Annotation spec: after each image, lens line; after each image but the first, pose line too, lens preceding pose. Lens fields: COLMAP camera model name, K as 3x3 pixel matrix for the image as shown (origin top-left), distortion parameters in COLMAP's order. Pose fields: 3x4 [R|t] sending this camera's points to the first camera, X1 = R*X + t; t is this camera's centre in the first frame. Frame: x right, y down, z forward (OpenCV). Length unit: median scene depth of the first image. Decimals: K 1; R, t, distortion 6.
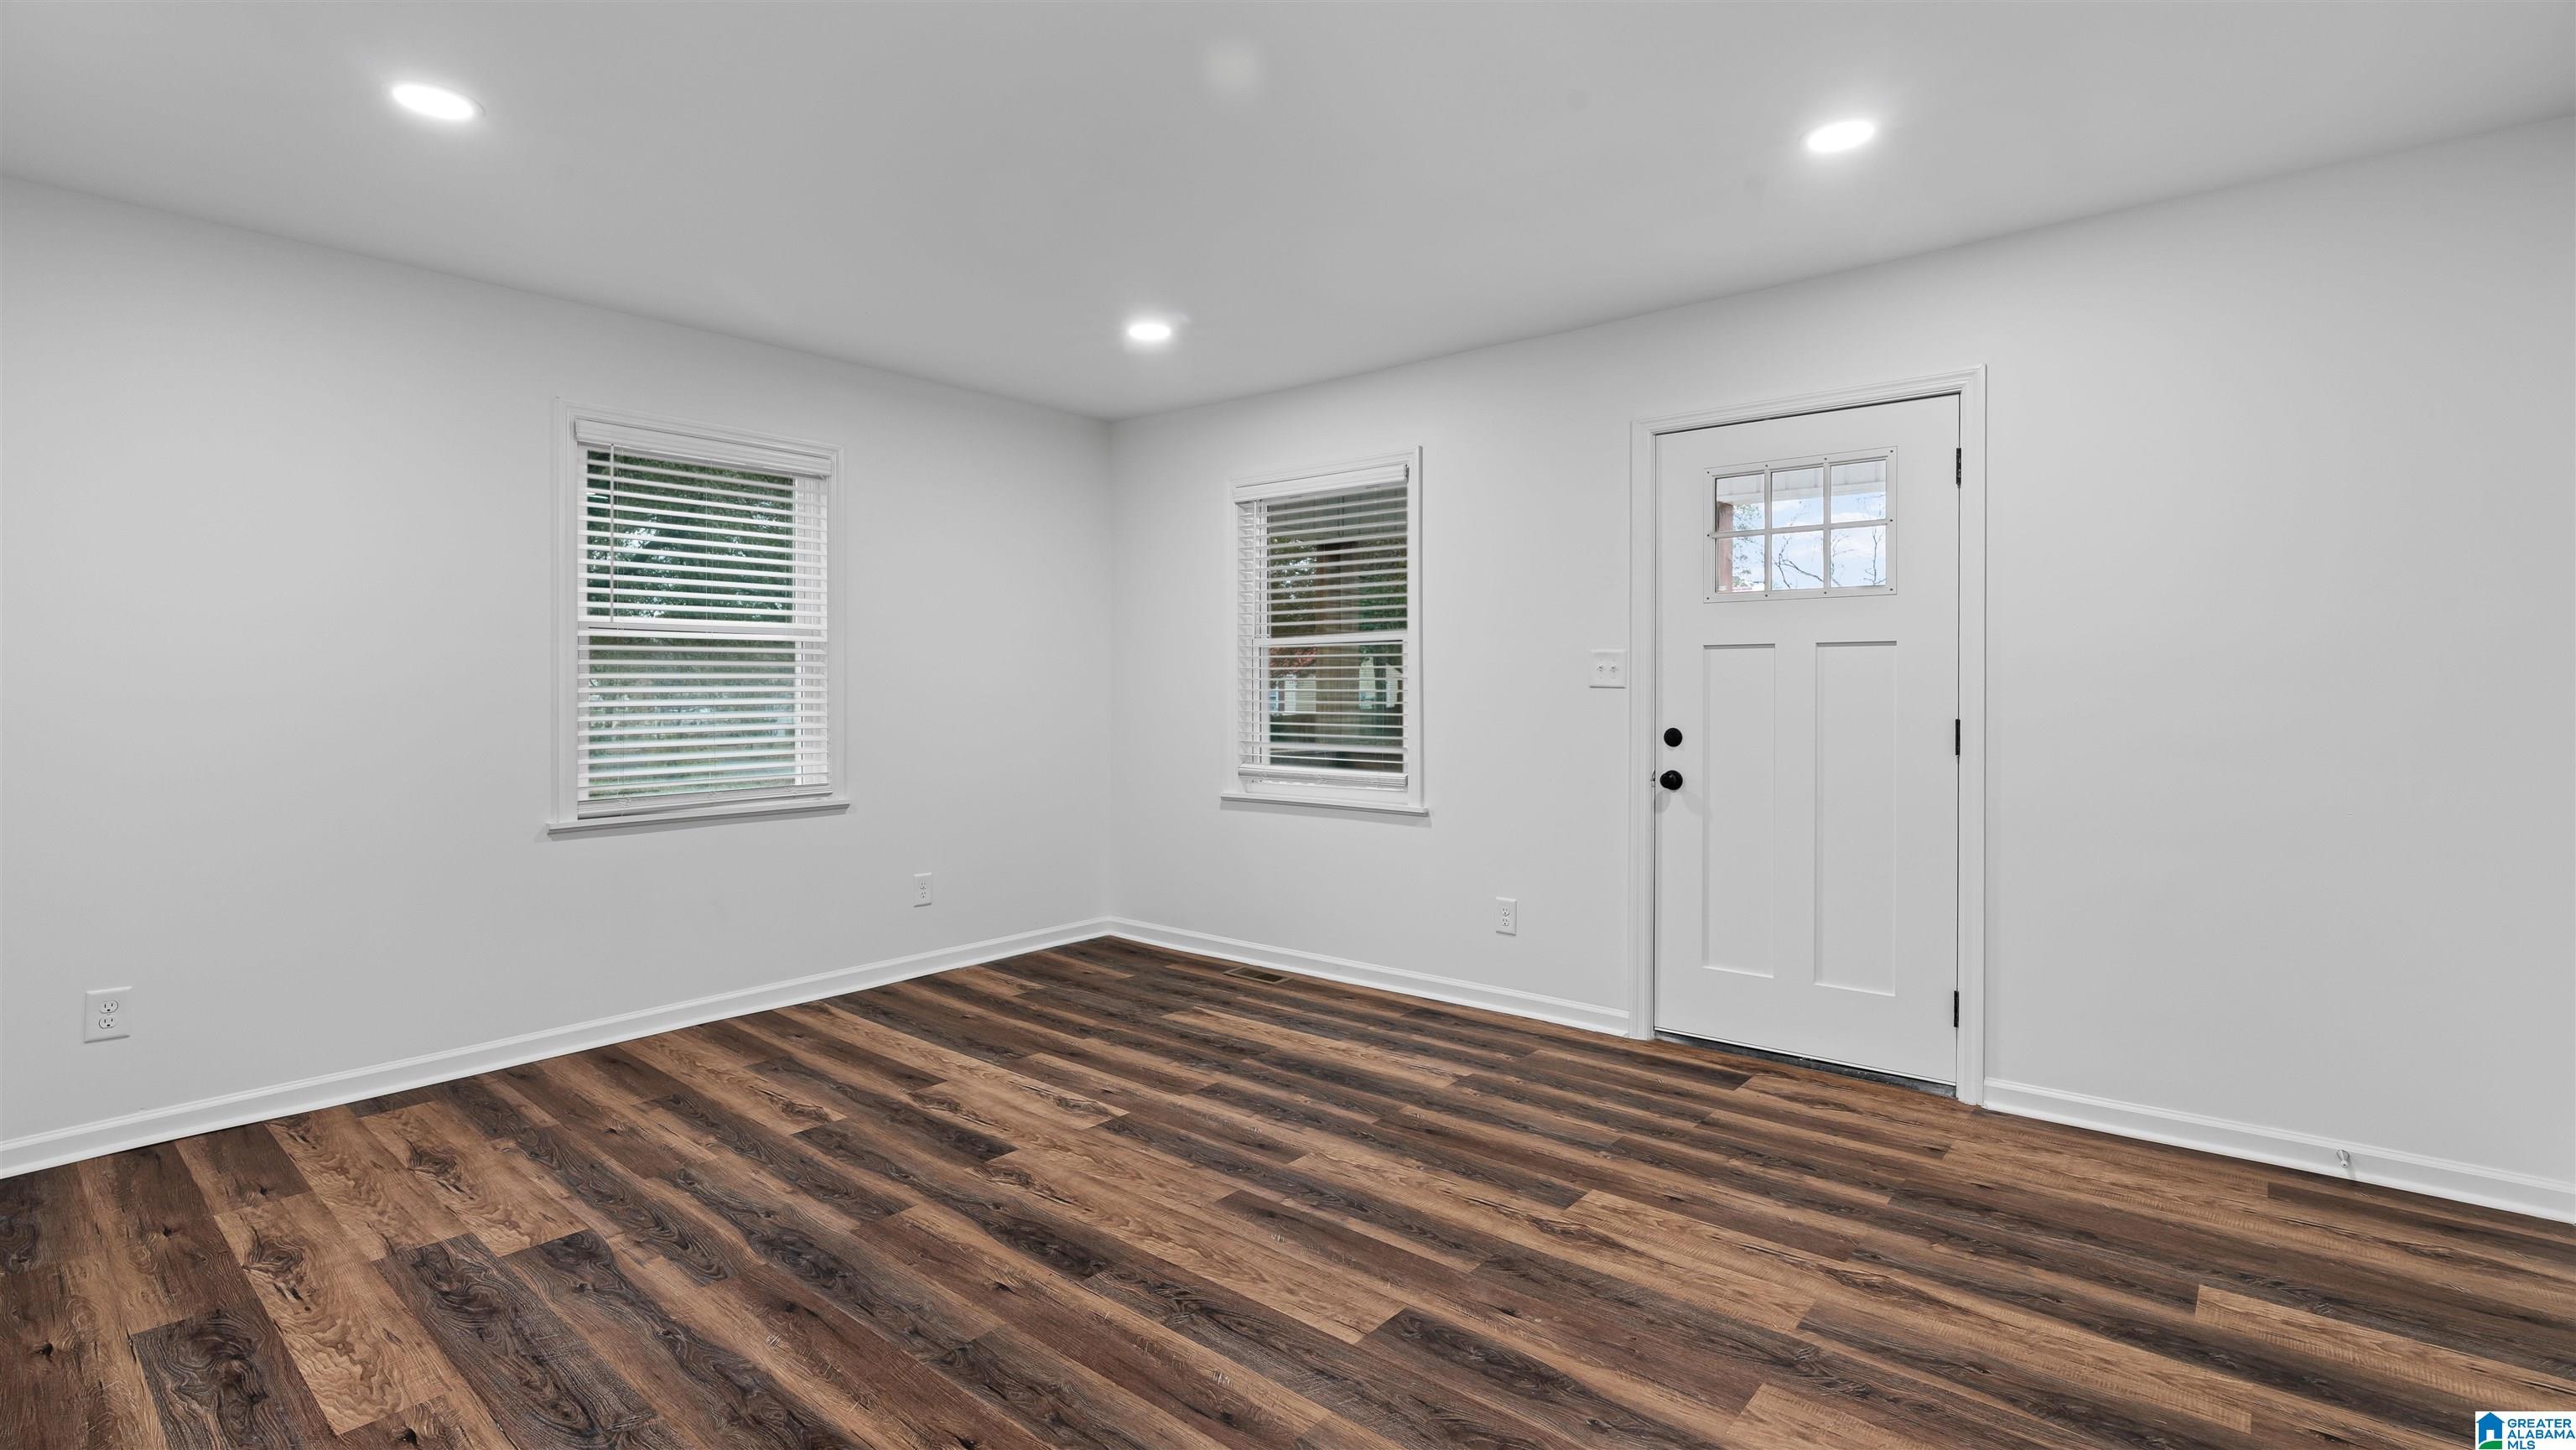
lens RADIAL K [[1180.4, 0, 1288.3], [0, 1180.4, 706.9], [0, 0, 1]] dist [-0.002716, 0.000492]
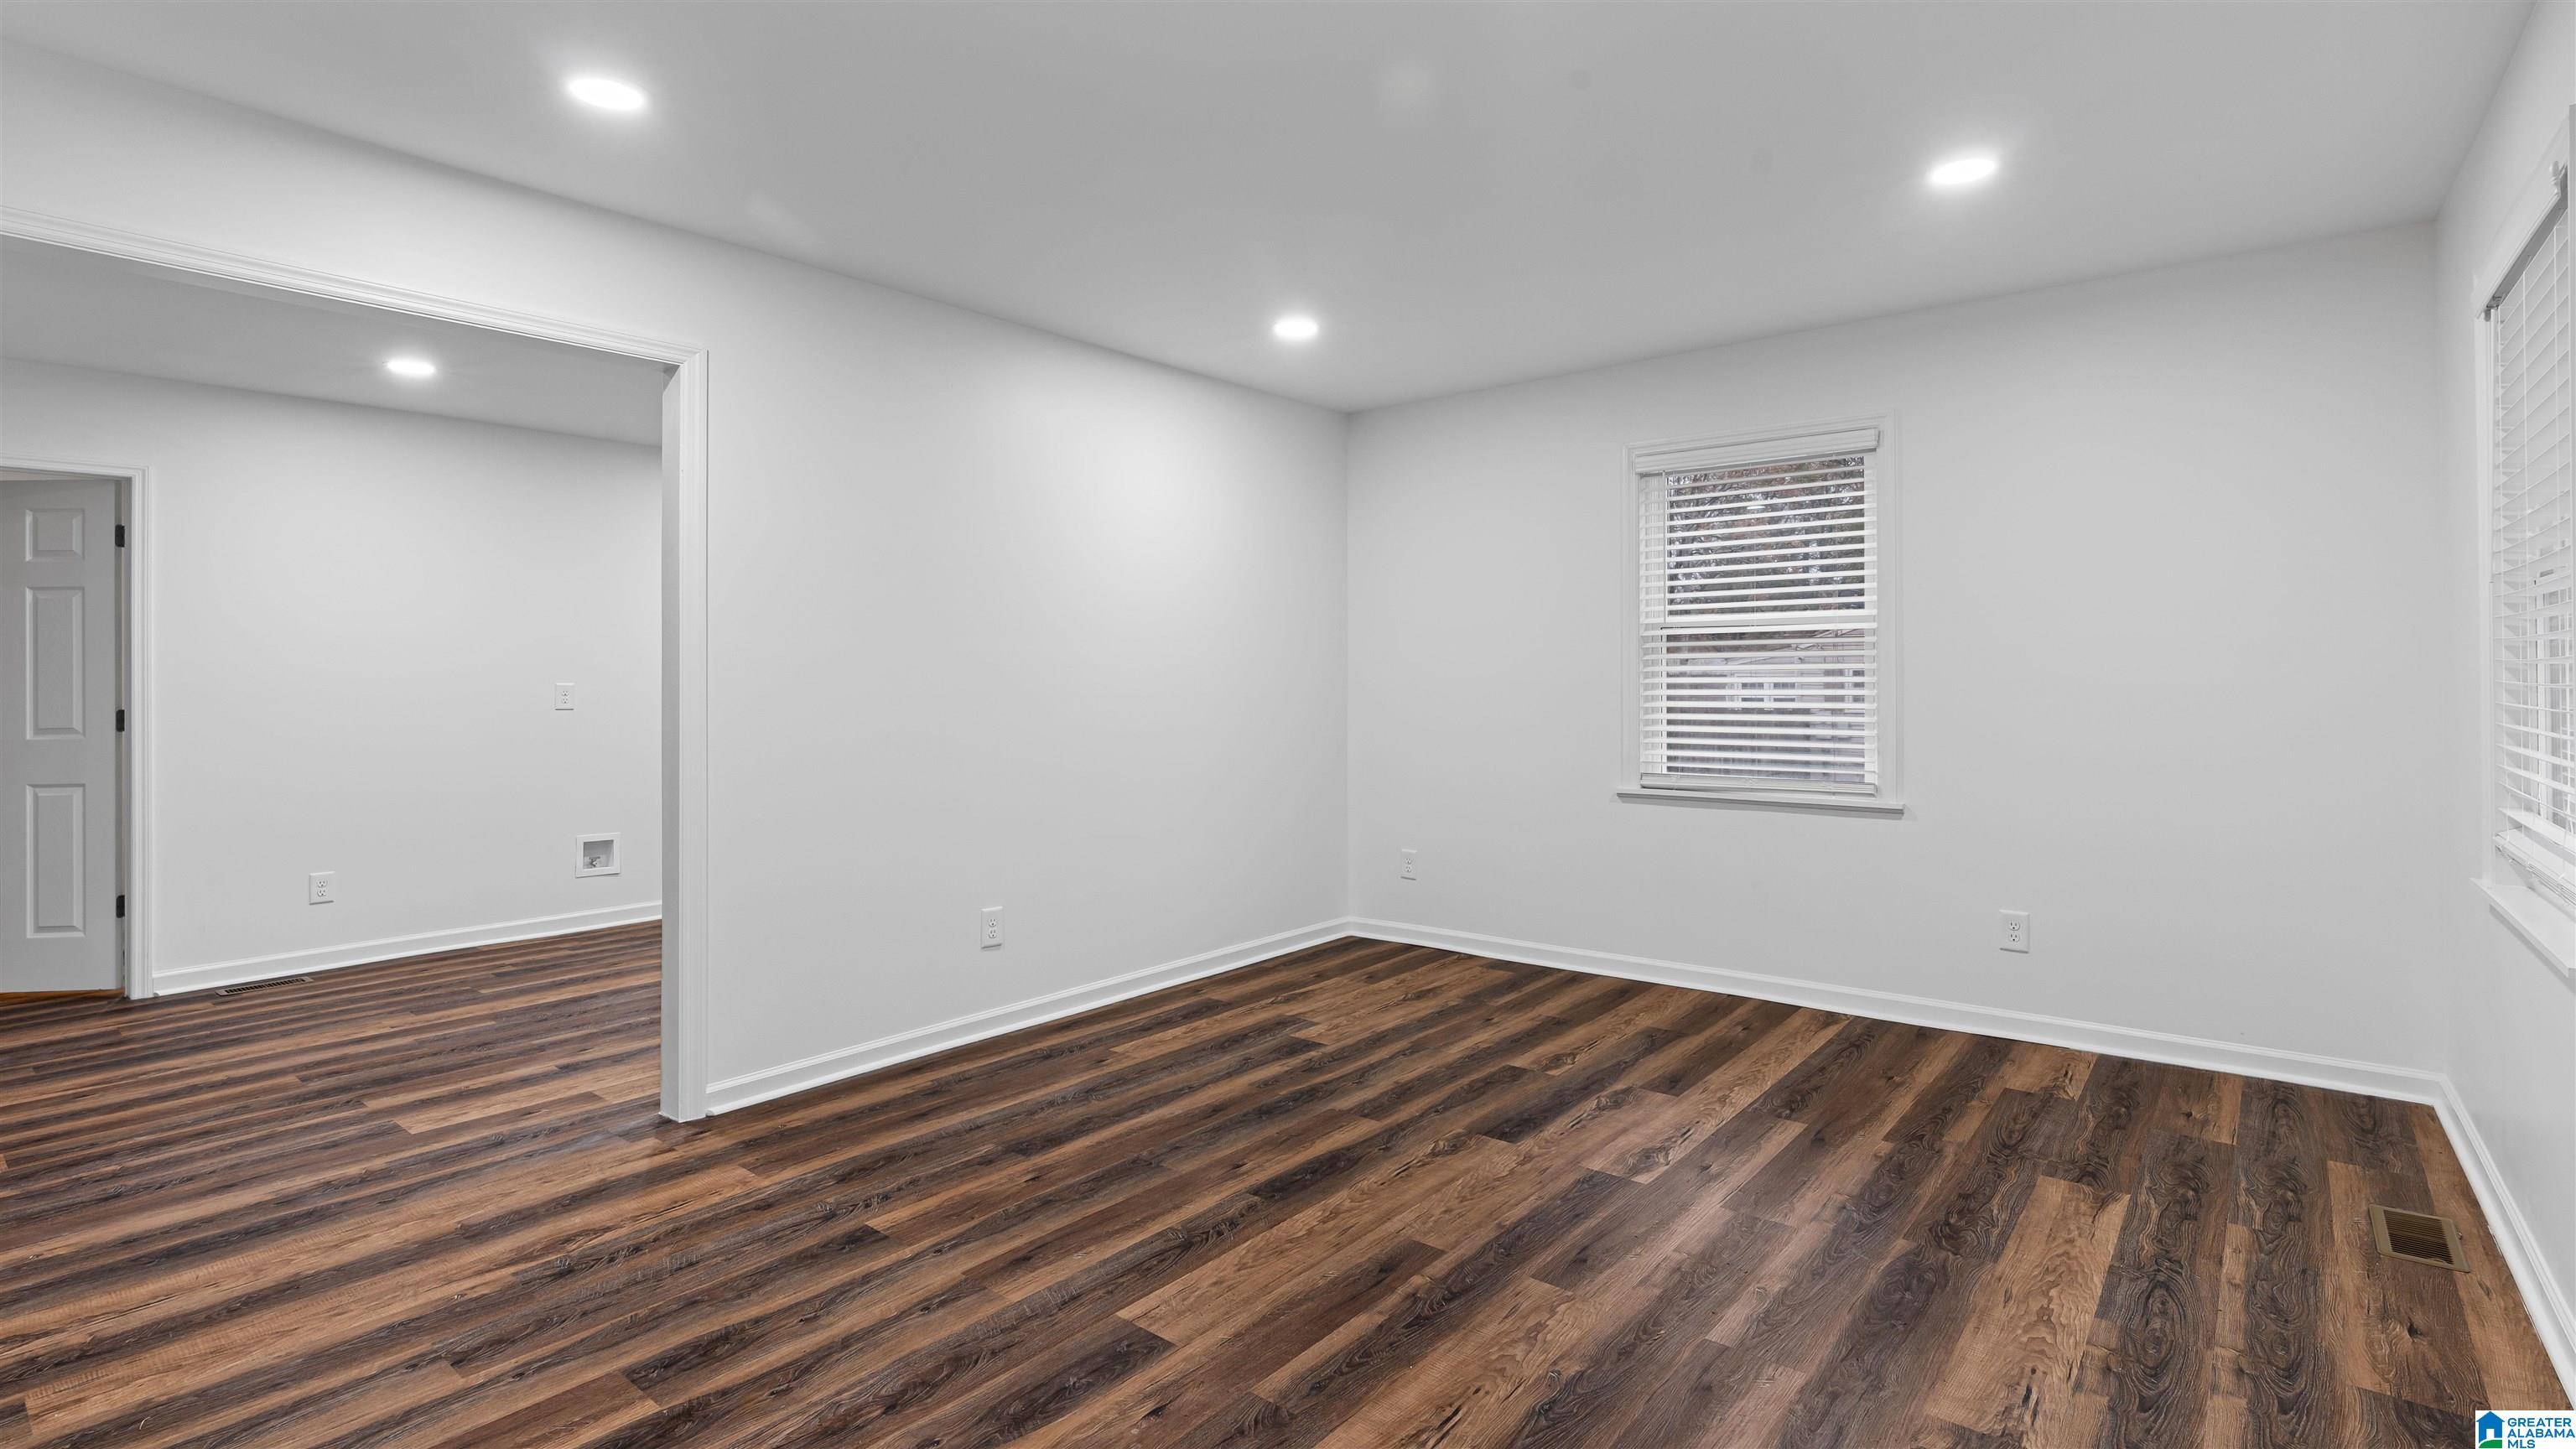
lens RADIAL K [[1180.4, 0, 1288.3], [0, 1180.4, 706.4], [0, 0, 1]] dist [-0.002716, 0.000492]
pose [[0.020787, 0.024633, -0.999480, 0.736926], [-0.014361, 0.999601, 0.024338, -0.016135], [0.999681, 0.013847, 0.021132, 0.762739]]
